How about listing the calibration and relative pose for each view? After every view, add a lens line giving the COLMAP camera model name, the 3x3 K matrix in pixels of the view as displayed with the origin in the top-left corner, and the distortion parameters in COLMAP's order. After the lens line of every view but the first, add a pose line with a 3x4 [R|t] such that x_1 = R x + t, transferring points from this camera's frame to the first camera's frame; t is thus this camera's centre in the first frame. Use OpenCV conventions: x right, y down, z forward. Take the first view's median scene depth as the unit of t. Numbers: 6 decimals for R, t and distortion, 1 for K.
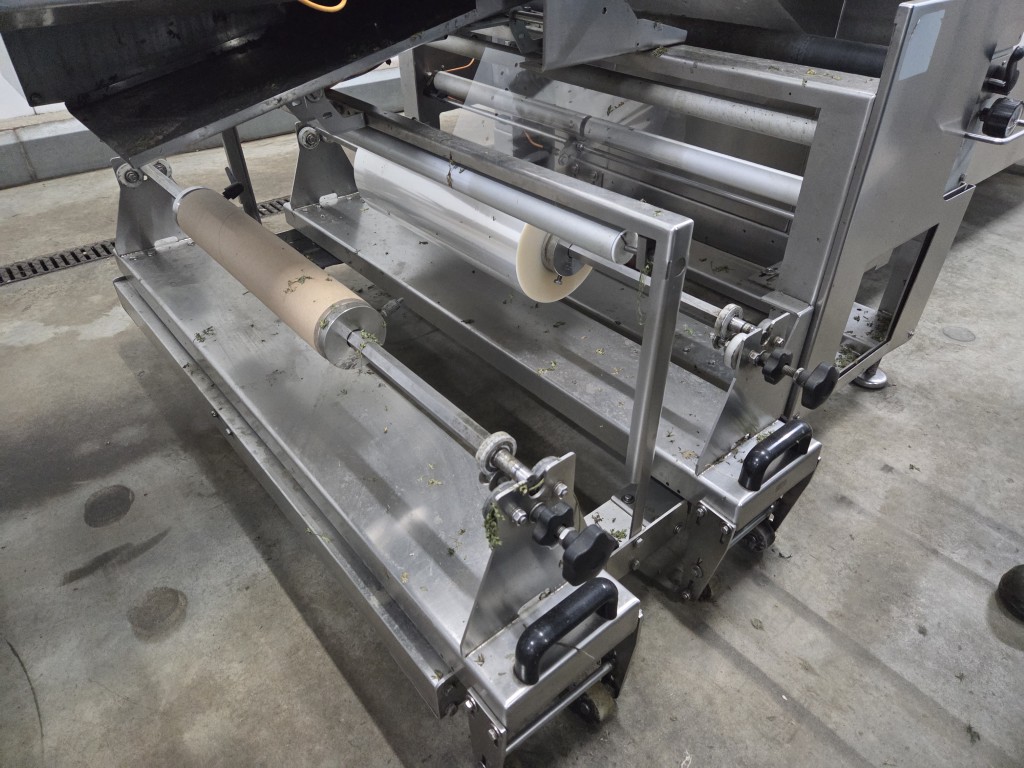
lens RADIAL K [[707.2, 0, 515.3], [0, 707.2, 378.9], [0, 0, 1]] dist [0.047097, -0.053825]
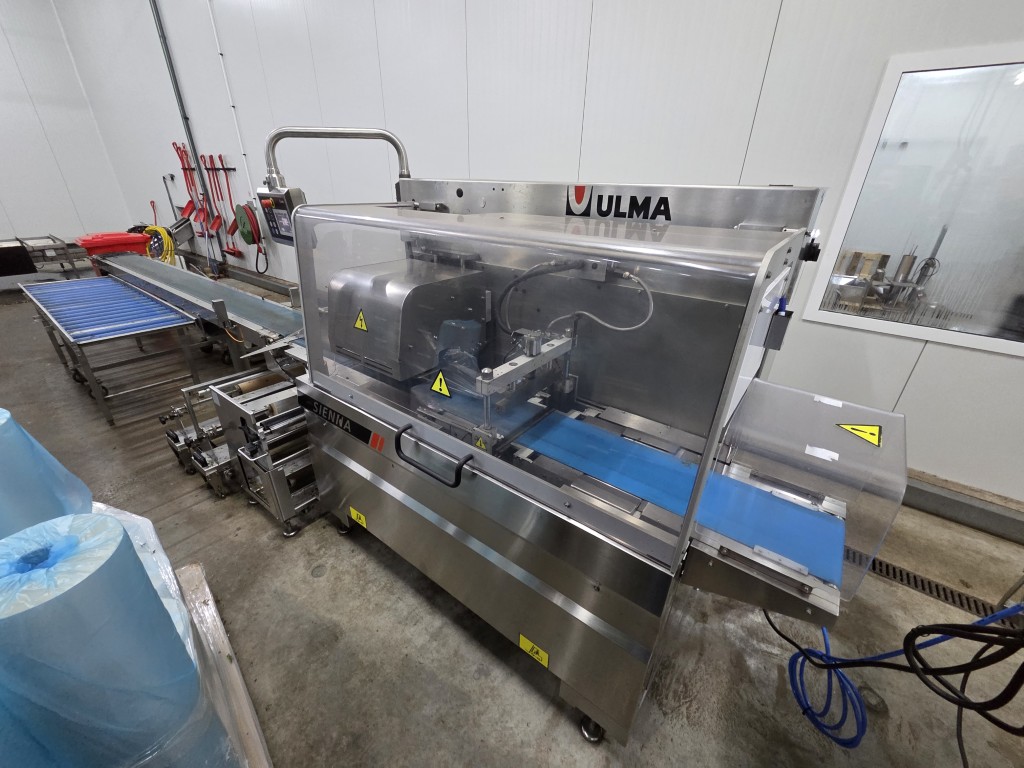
lens RADIAL K [[418.2, 0, 508.4], [0, 418.2, 388.5], [0, 0, 1]] dist [0.000387, 0.000594]
pose [[0.214643, 0.440740, -0.871595, 2.540566], [-0.587398, 0.771219, 0.245328, -1.787963], [0.780316, 0.459315, 0.424426, 1.064522]]
